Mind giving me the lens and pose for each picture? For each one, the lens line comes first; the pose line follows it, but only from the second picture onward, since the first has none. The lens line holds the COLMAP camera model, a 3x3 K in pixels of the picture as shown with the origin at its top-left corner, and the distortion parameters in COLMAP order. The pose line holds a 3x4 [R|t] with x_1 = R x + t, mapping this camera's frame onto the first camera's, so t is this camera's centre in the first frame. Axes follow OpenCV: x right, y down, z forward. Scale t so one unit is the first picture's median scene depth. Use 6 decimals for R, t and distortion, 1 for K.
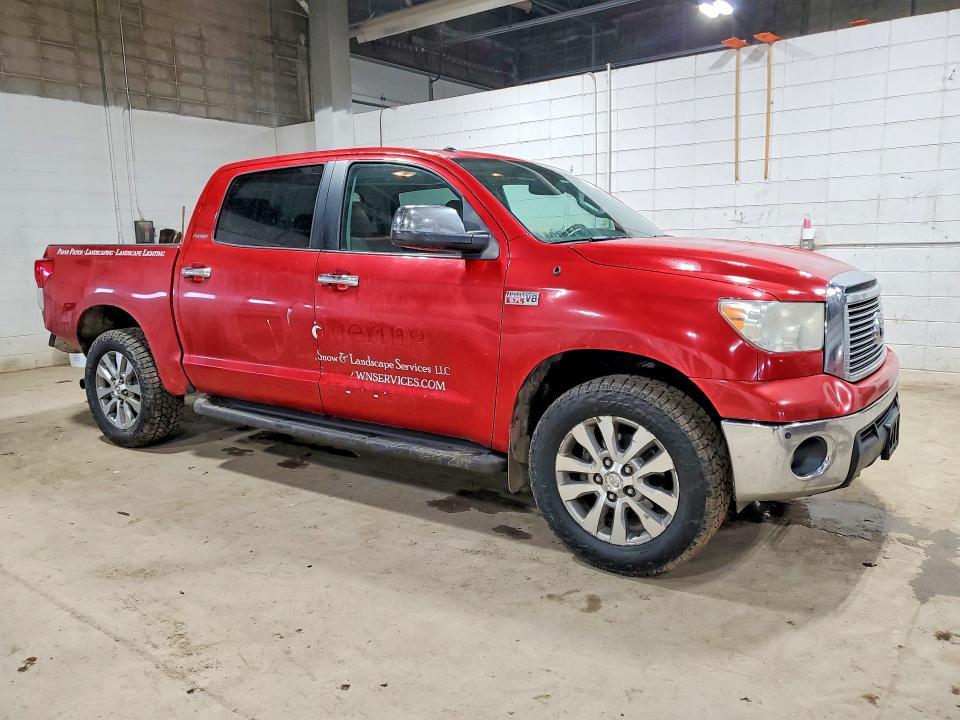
lens RADIAL K [[754.4, 0, 479.6], [0, 754.4, 361.8], [0, 0, 1]] dist [0.011198, -0.011231]
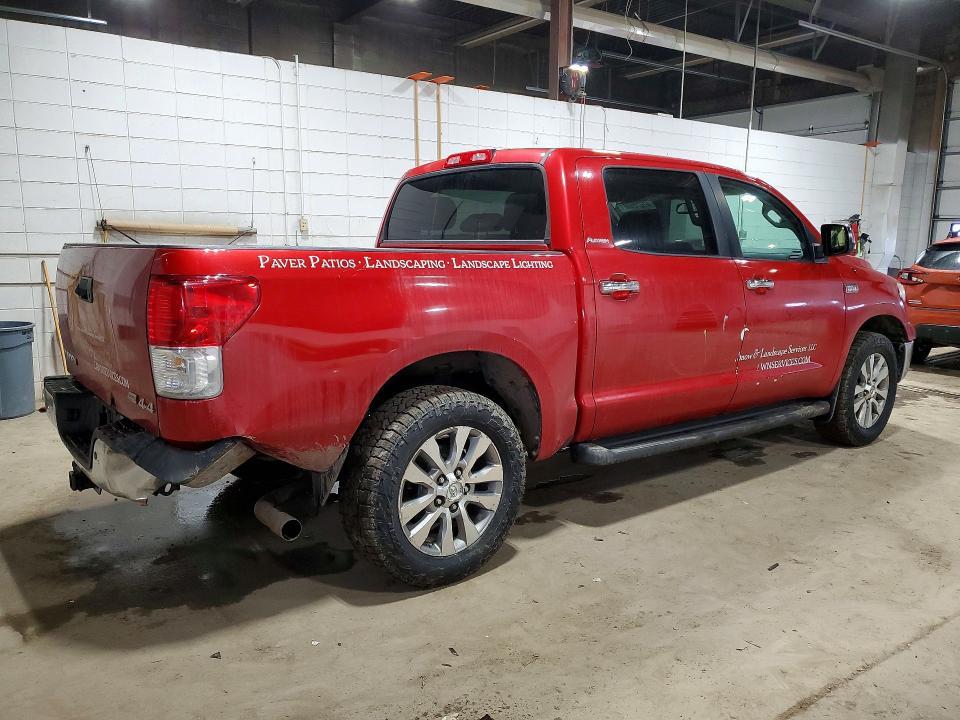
lens RADIAL K [[754.4, 0, 490.1], [0, 754.4, 351.3], [0, 0, 1]] dist [0.011198, -0.011231]
pose [[0.287287, -0.121964, 0.950048, -1.256074], [0.133325, 0.987297, 0.086429, -0.146599], [-0.948520, 0.101835, 0.299898, 0.954272]]
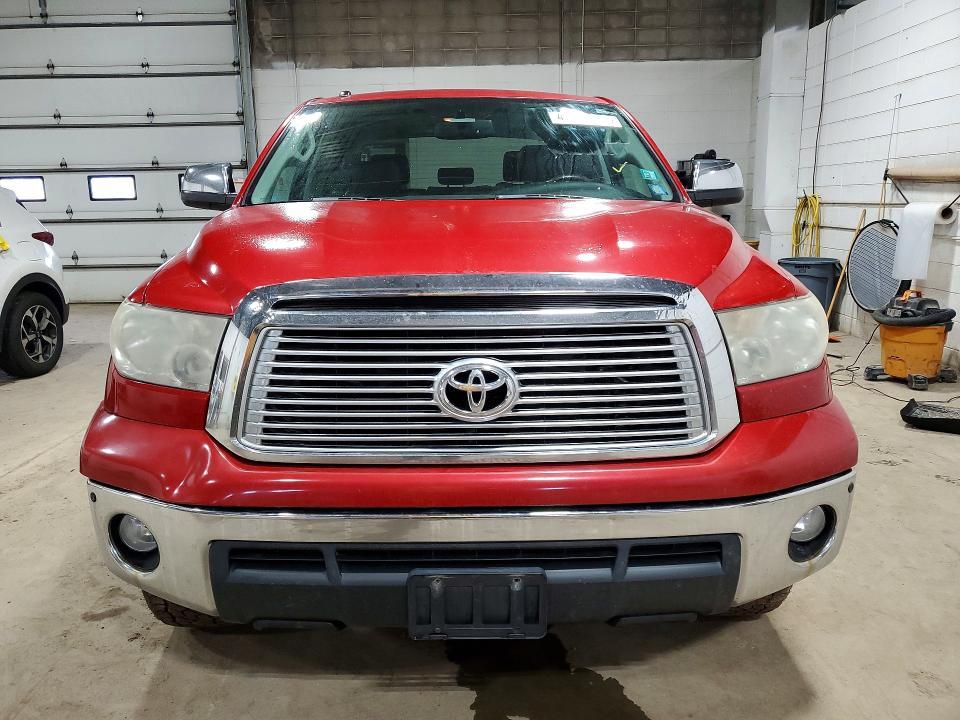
lens RADIAL K [[754.4, 0, 479.6], [0, 754.4, 355.3], [0, 0, 1]] dist [0.011198, -0.011231]
pose [[0.573808, 0.175195, -0.800032, 0.738354], [-0.120924, 0.984269, 0.128809, -0.107624], [0.810013, 0.022832, 0.585967, 0.561476]]
